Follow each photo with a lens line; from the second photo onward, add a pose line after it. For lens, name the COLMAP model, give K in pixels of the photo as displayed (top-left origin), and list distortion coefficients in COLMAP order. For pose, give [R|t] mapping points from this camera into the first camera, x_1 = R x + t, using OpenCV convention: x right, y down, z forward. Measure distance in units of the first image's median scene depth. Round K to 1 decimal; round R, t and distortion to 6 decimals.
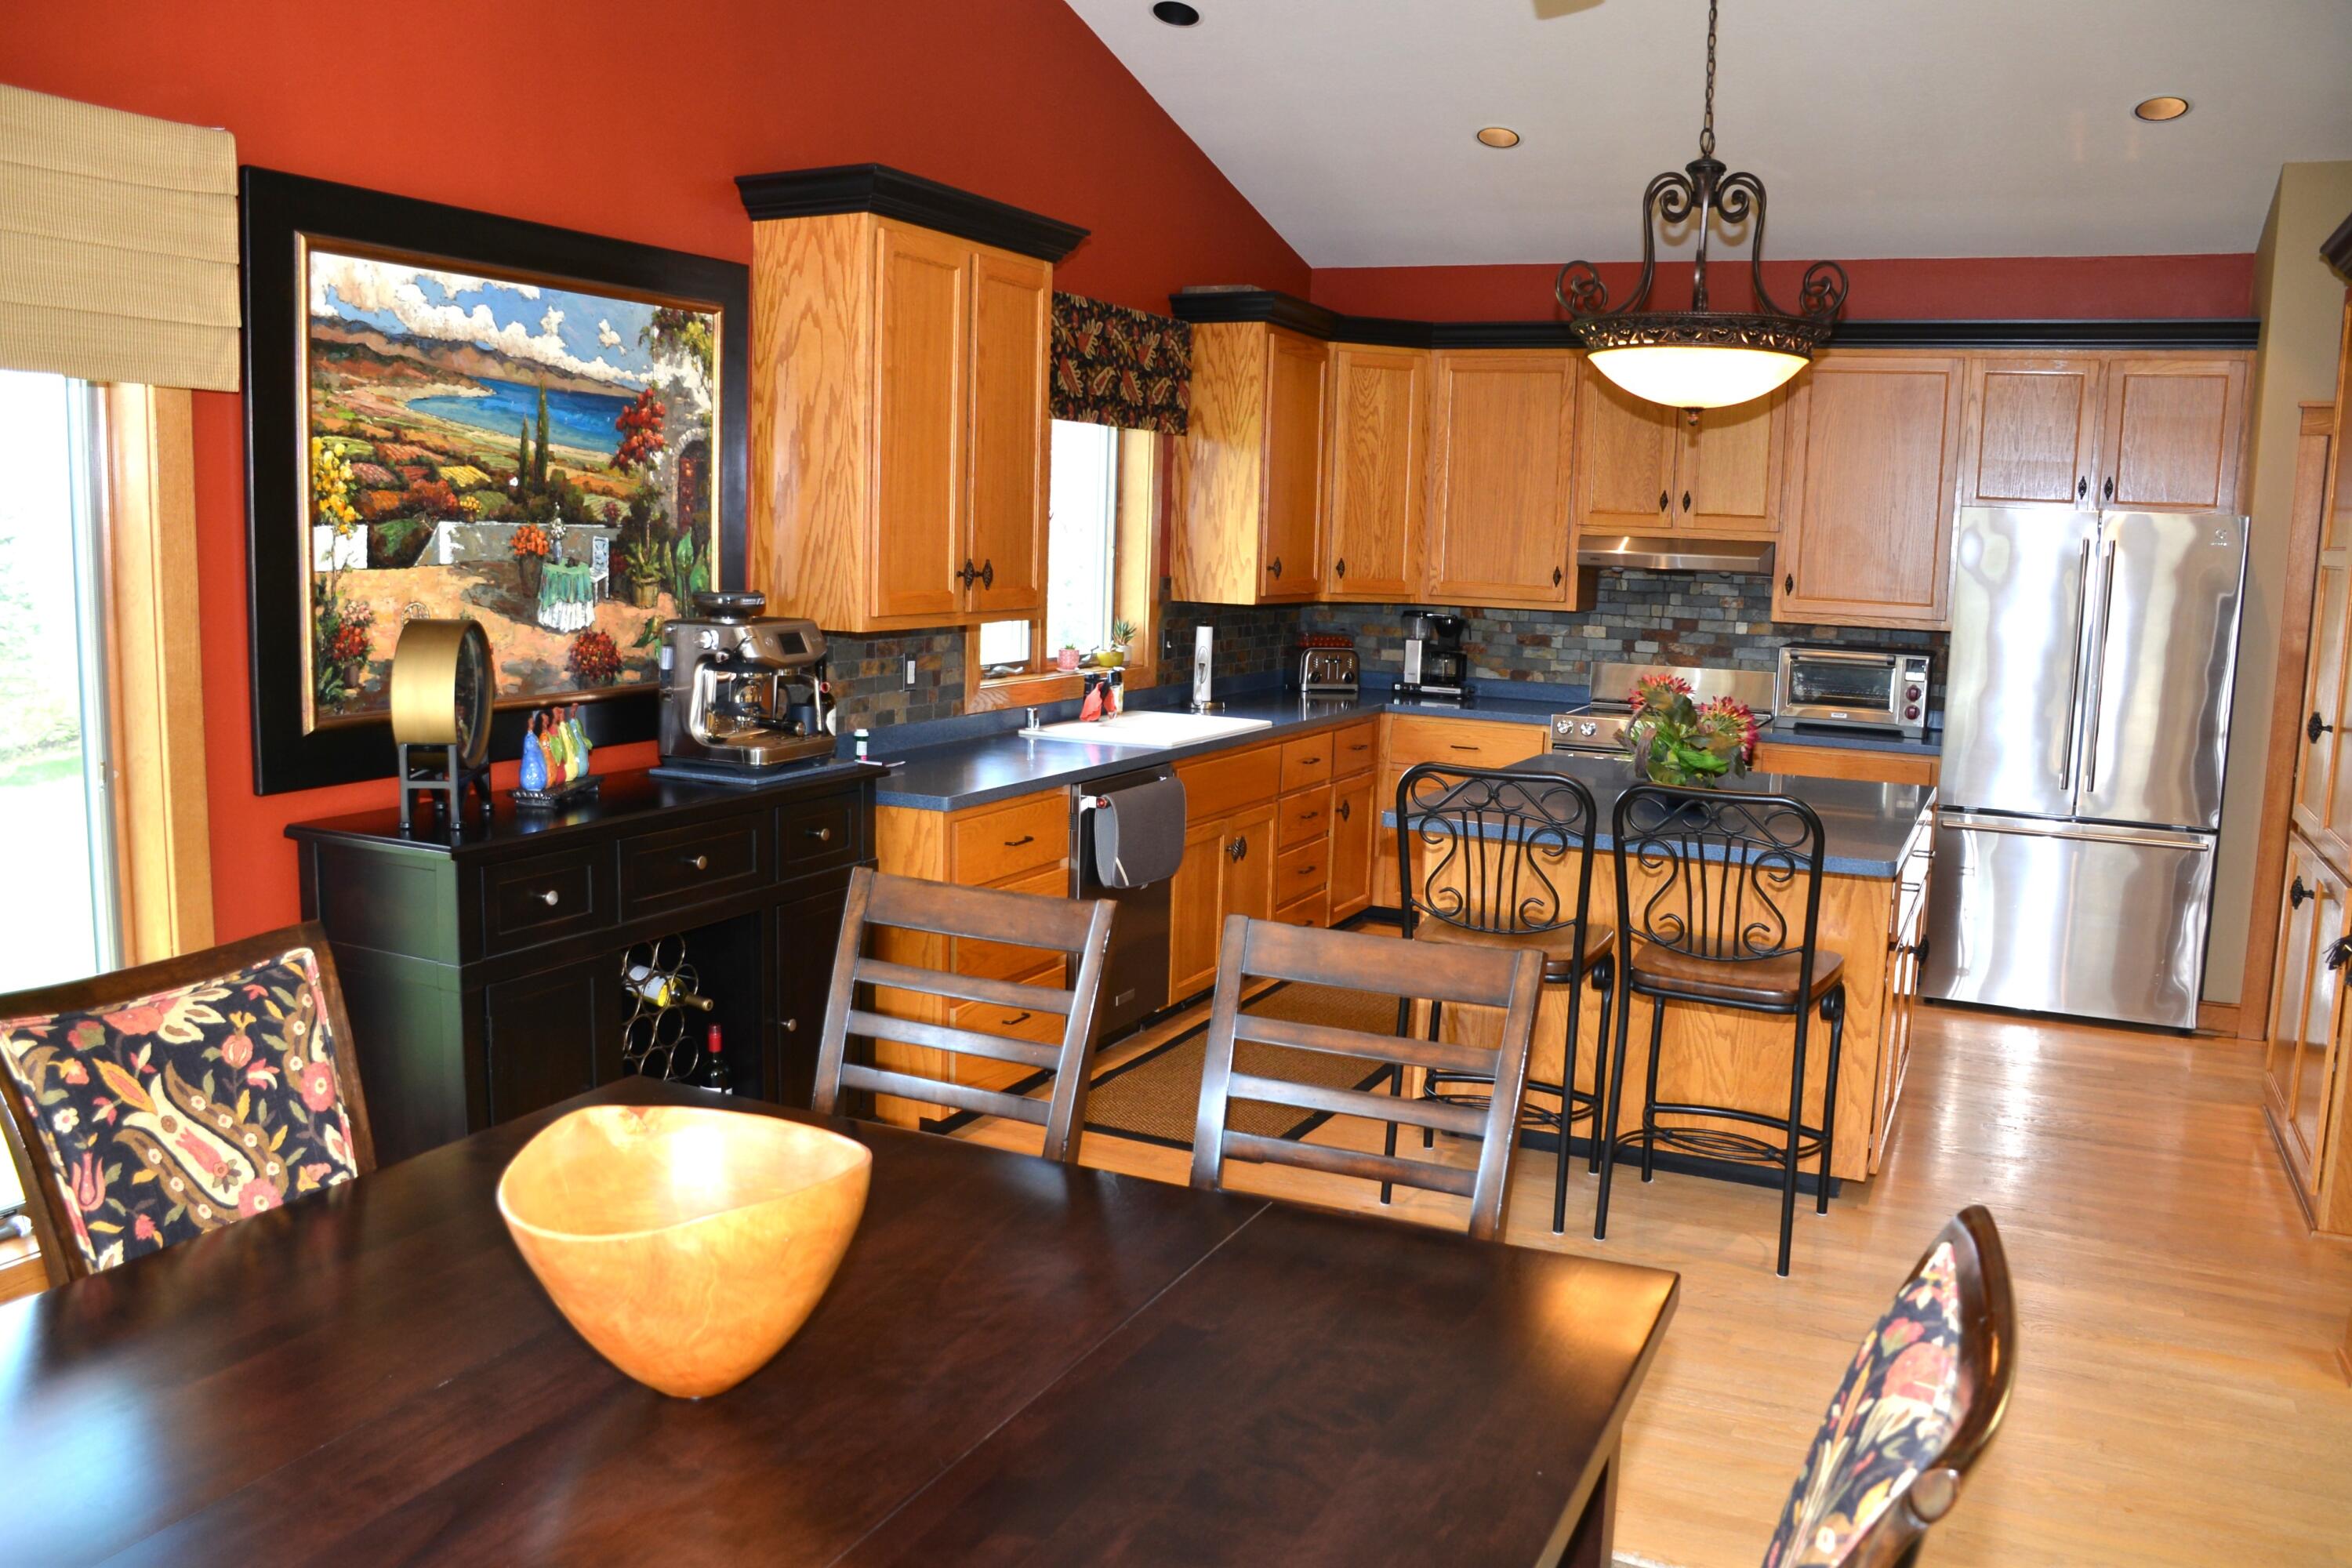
lens RADIAL K [[1837.4, 0, 1176.0], [0, 1837.4, 784.0], [0, 0, 1]] dist [-0.155646, 0.109757]
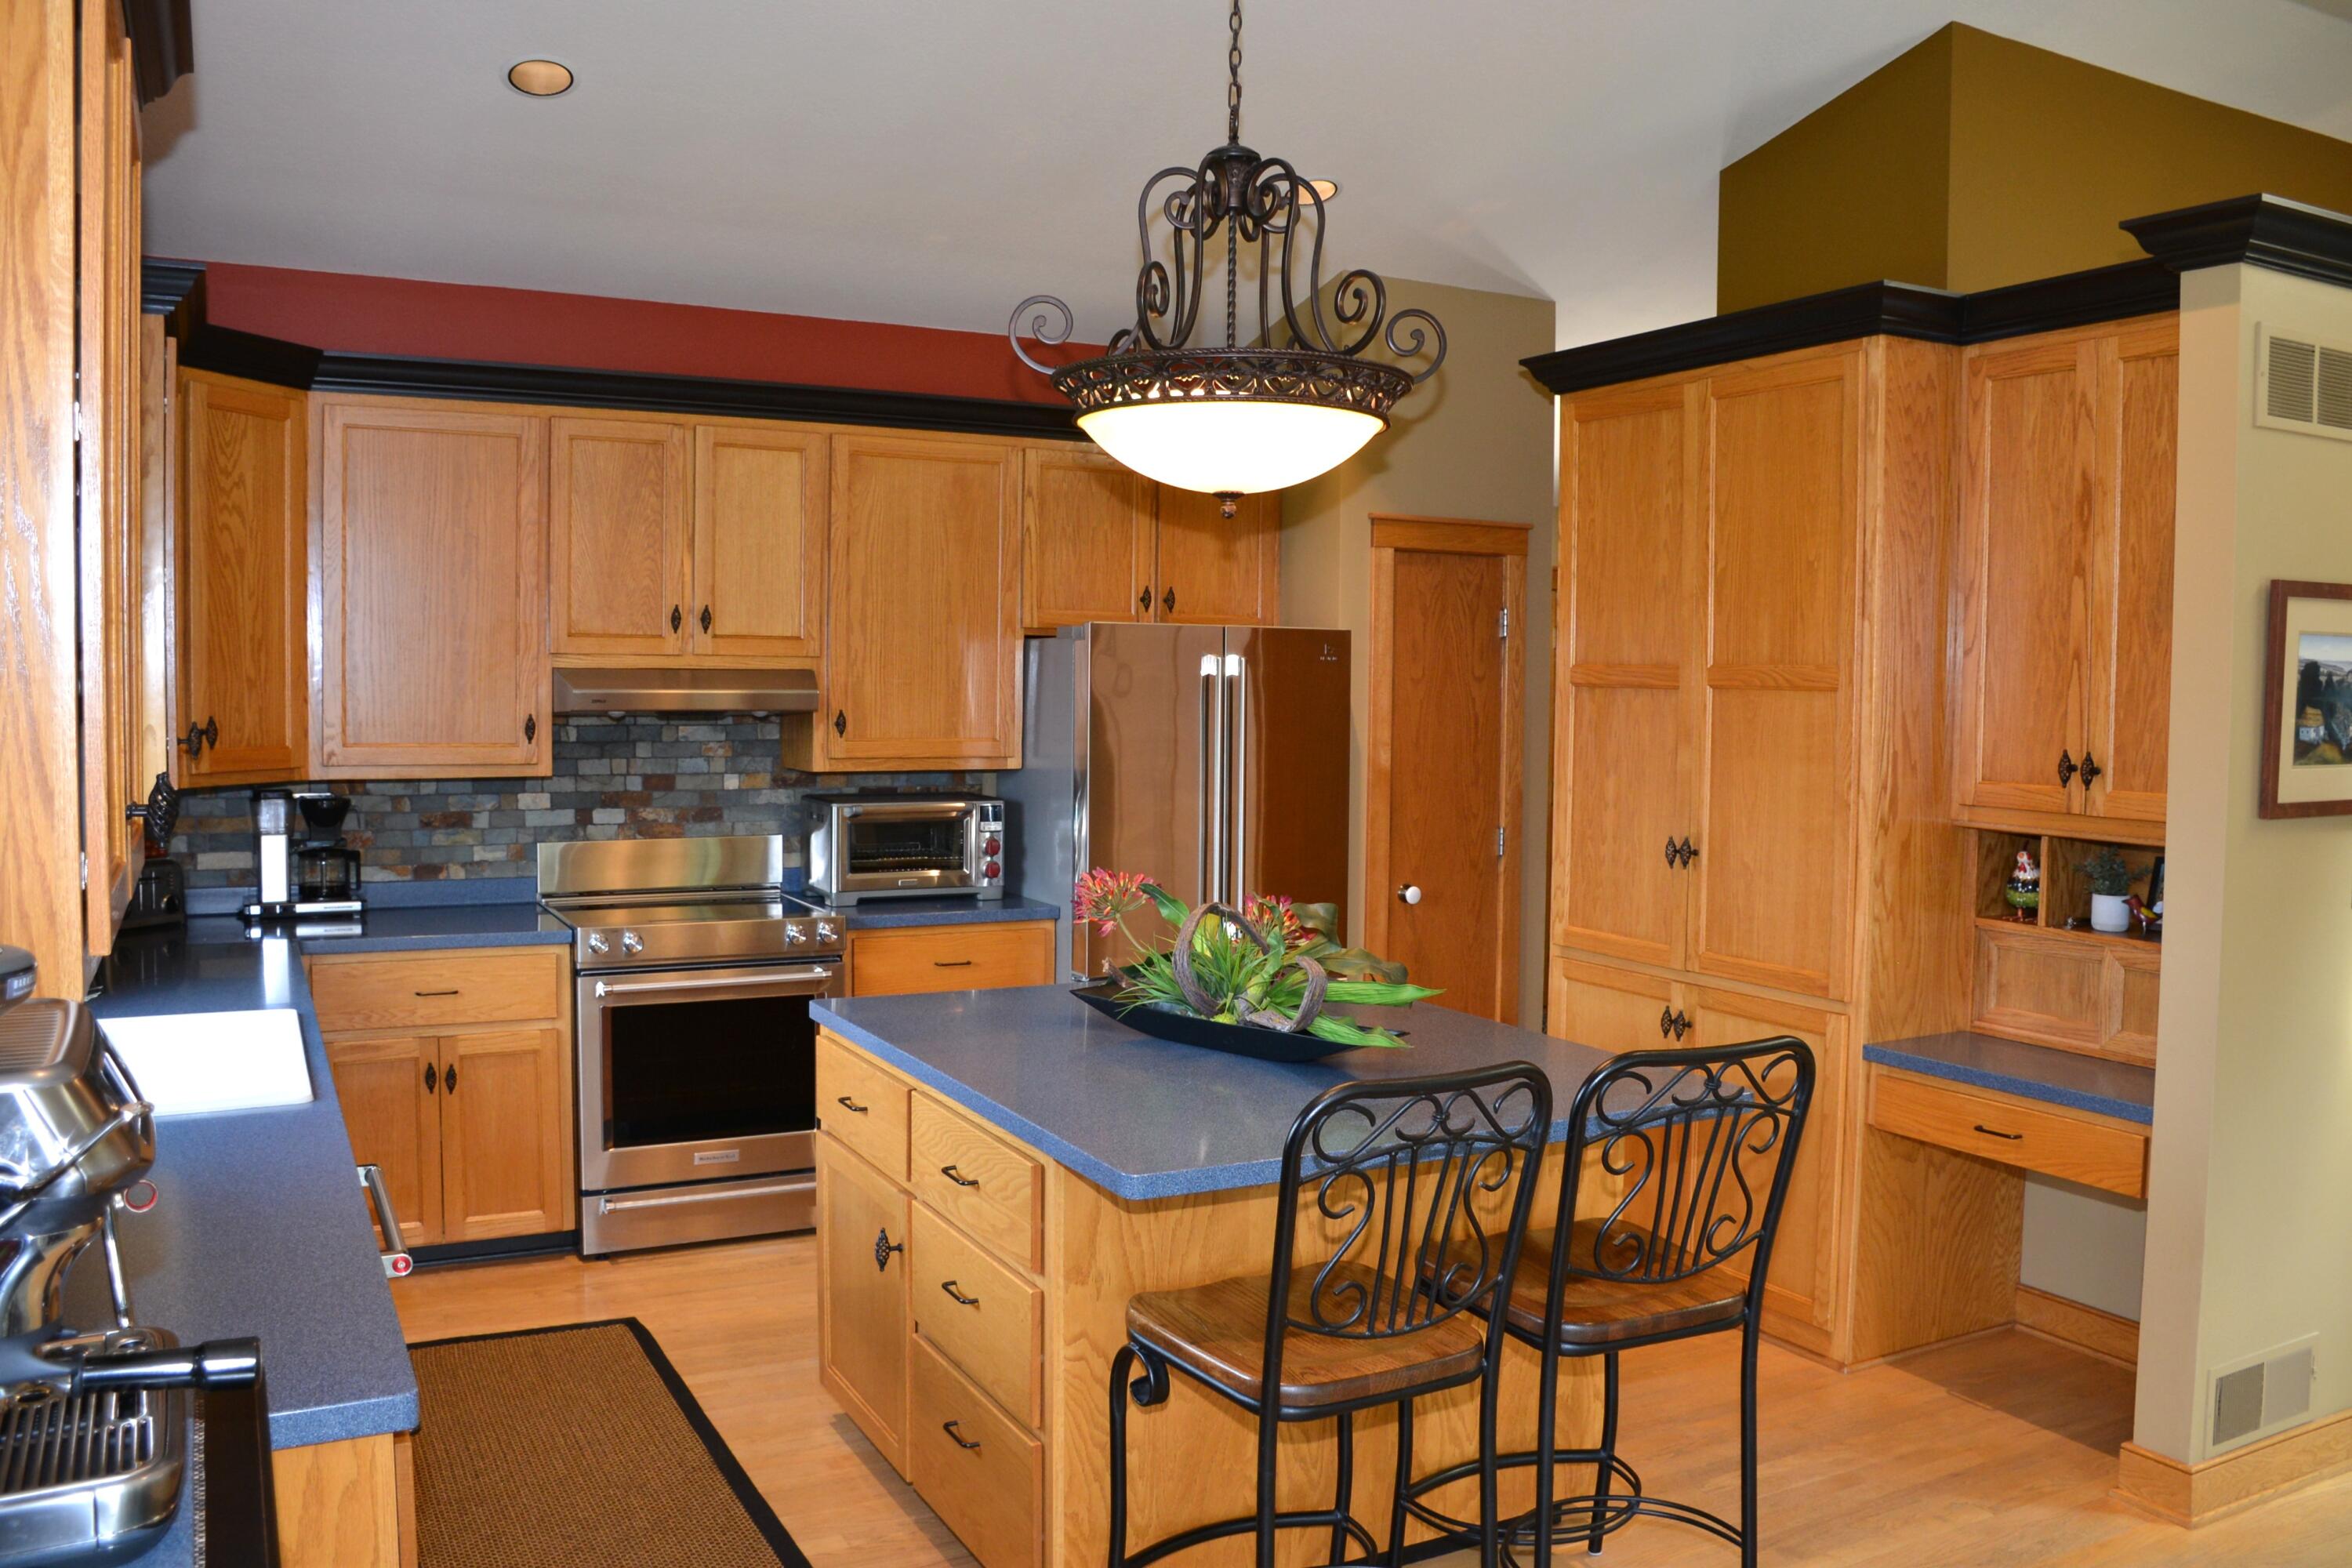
lens RADIAL K [[1837.4, 0, 1176.0], [0, 1837.4, 784.0], [0, 0, 1]] dist [-0.155646, 0.109757]
pose [[0.587421, -0.068513, 0.806376, -0.213853], [0.116121, 0.993235, -0.000202, -0.066860], [-0.800907, 0.093756, 0.591403, 0.413533]]
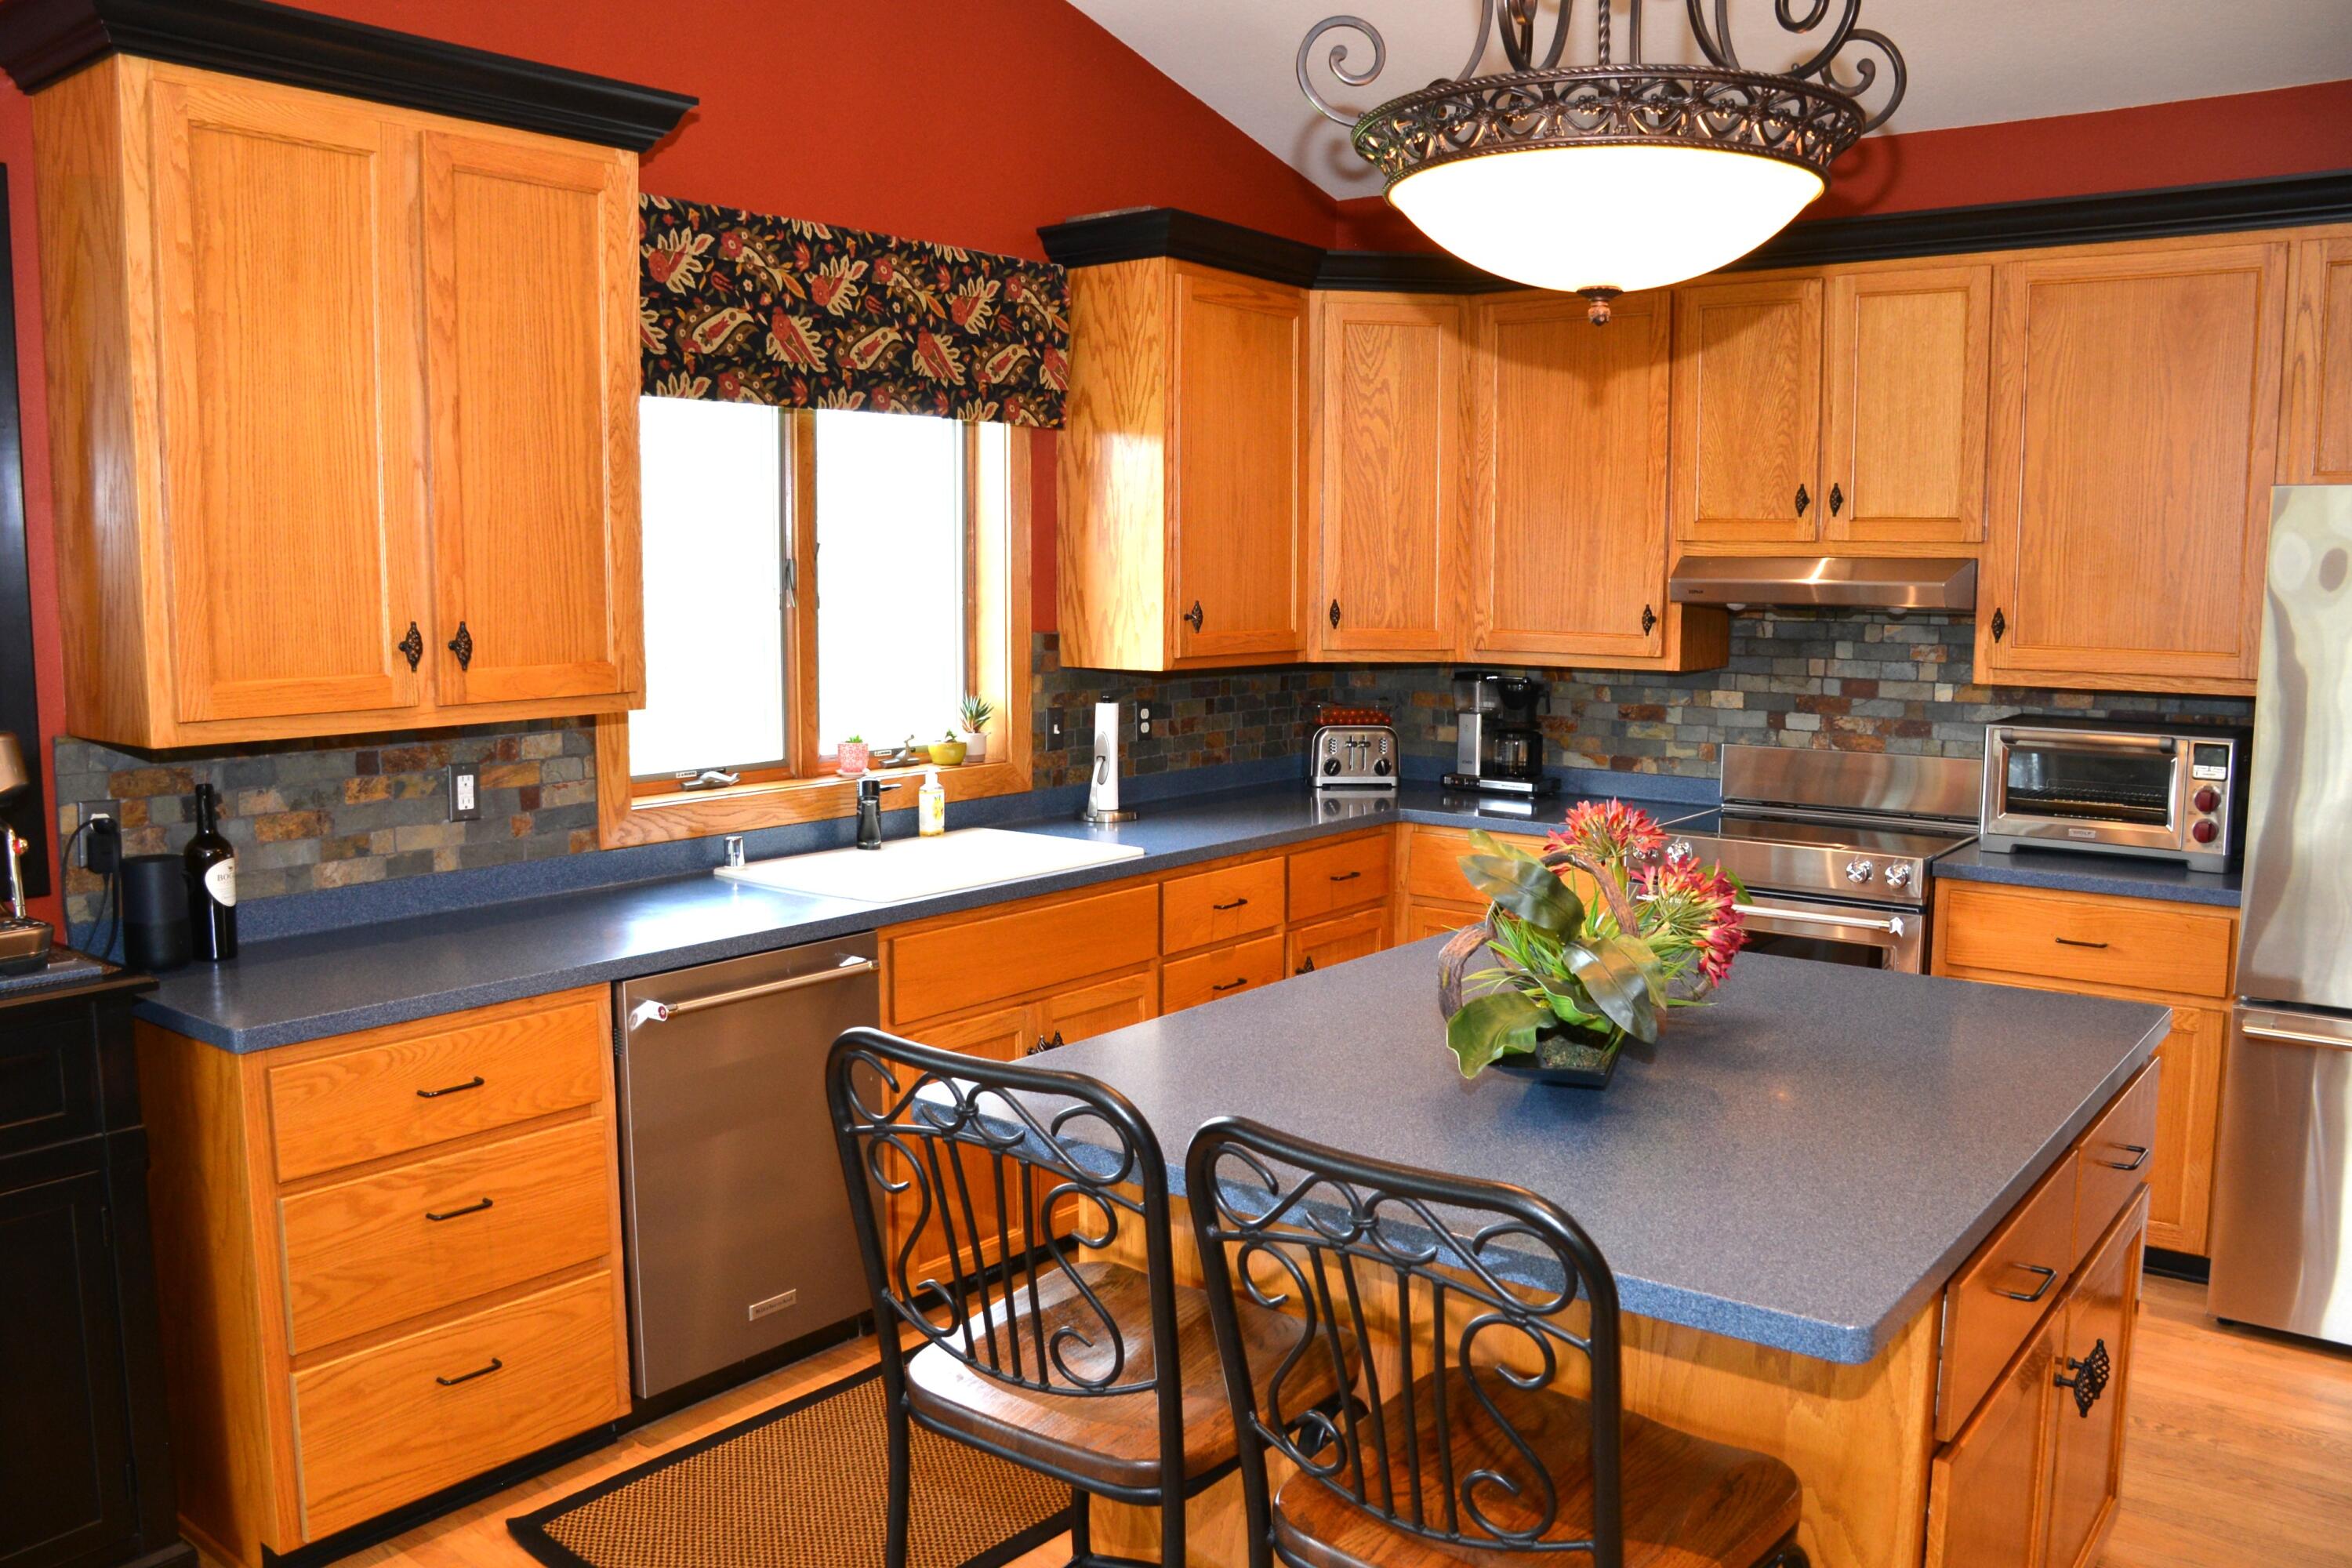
lens RADIAL K [[1872.5, 0, 1165.4], [0, 1872.5, 773.8], [0, 0, 1]] dist [-0.148787, 0.125893]
pose [[0.977453, -0.002099, -0.211143, 0.187869], [-0.004380, 0.999534, -0.030212, -0.037897], [0.211108, 0.030455, 0.976988, 0.315311]]
